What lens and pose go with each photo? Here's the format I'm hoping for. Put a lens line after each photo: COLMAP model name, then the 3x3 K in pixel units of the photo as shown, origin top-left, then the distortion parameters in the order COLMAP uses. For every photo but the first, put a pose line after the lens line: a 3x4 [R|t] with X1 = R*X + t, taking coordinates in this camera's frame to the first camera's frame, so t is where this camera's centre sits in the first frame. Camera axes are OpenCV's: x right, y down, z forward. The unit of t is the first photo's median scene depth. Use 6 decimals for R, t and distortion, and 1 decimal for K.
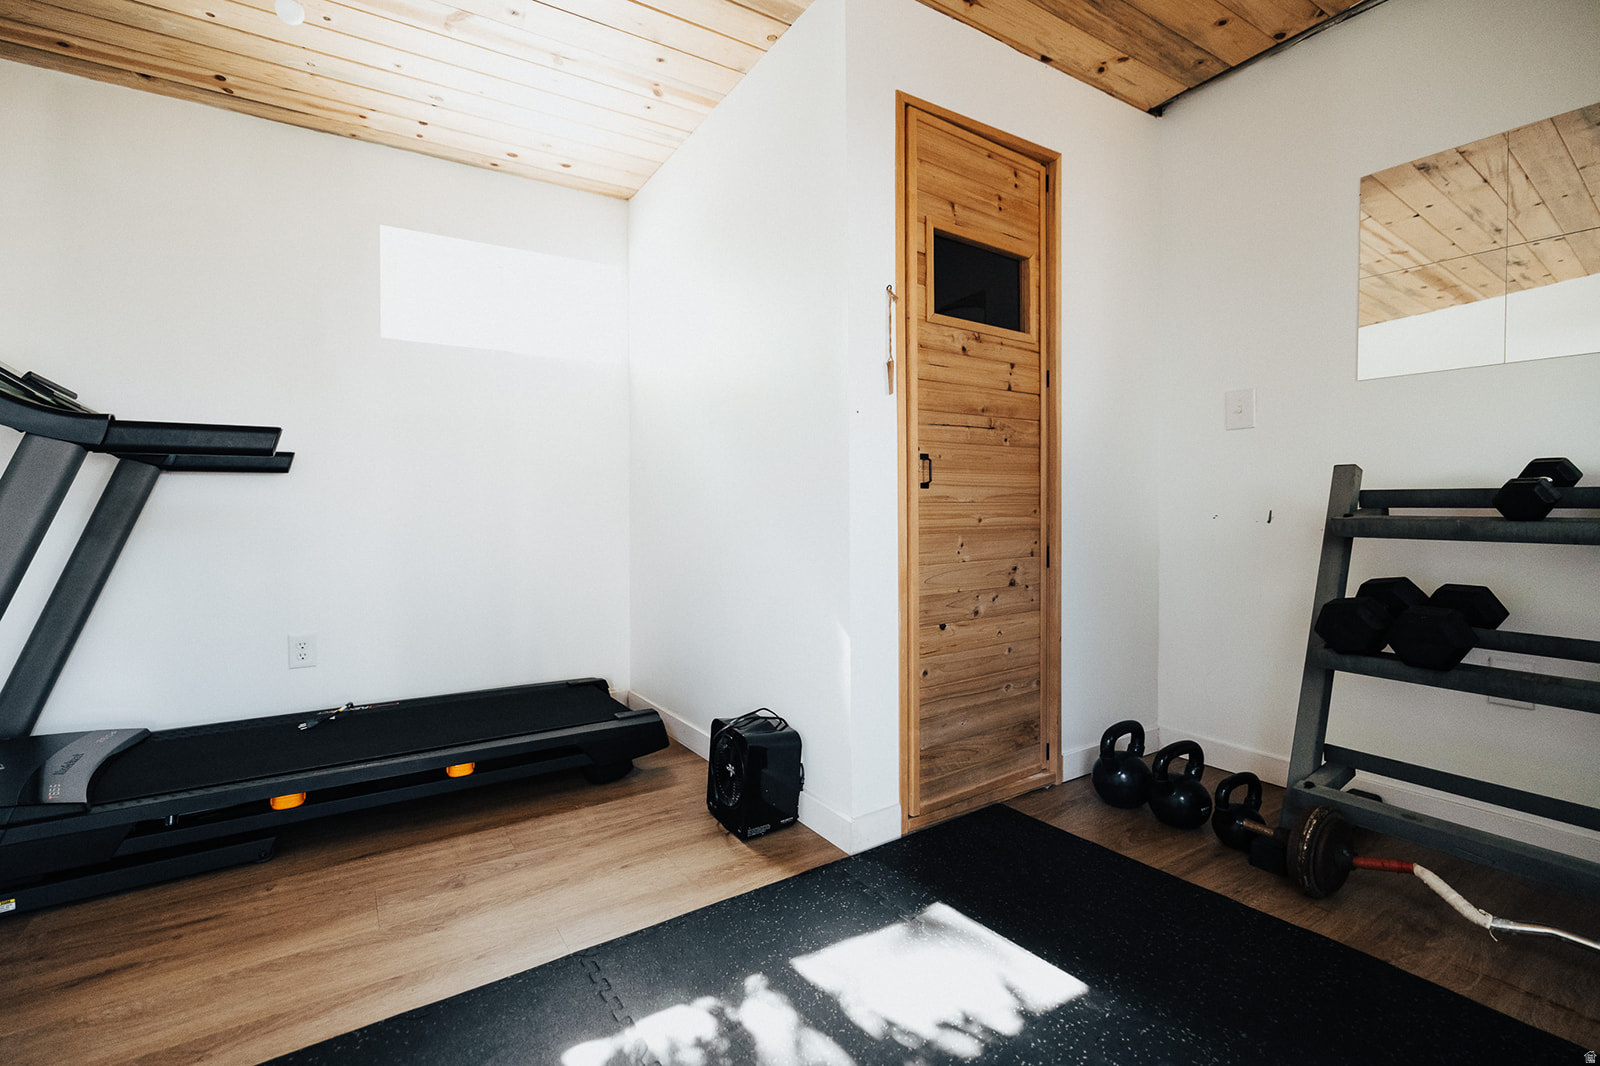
lens RADIAL K [[712.9, 0, 713.4], [0, 712.9, 510.0], [0, 0, 1]] dist [-0.007250, -0.000302]
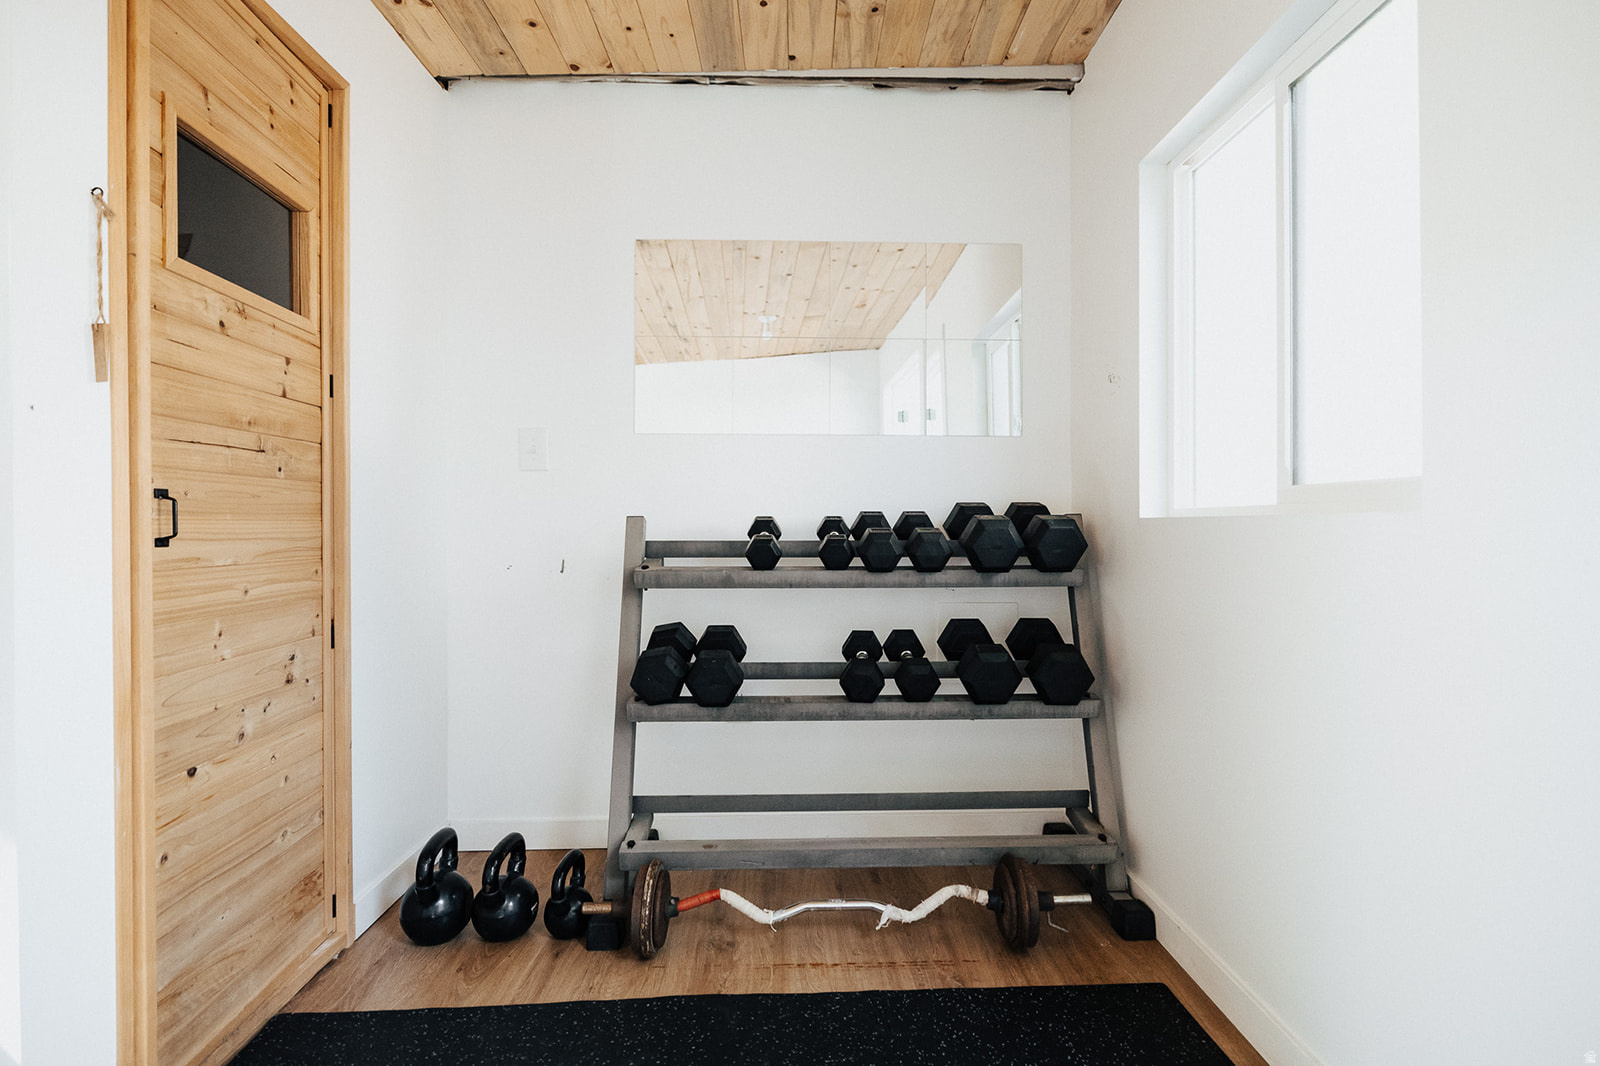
lens RADIAL K [[867.8, 0, 866.6], [0, 867.8, 521.3], [0, 0, 1]] dist [-0.004087, -0.001332]
pose [[0.437659, 0.010538, 0.899079, -0.092717], [0.003737, 0.999901, -0.013539, -0.038294], [-0.899133, 0.009285, 0.437577, 0.148016]]
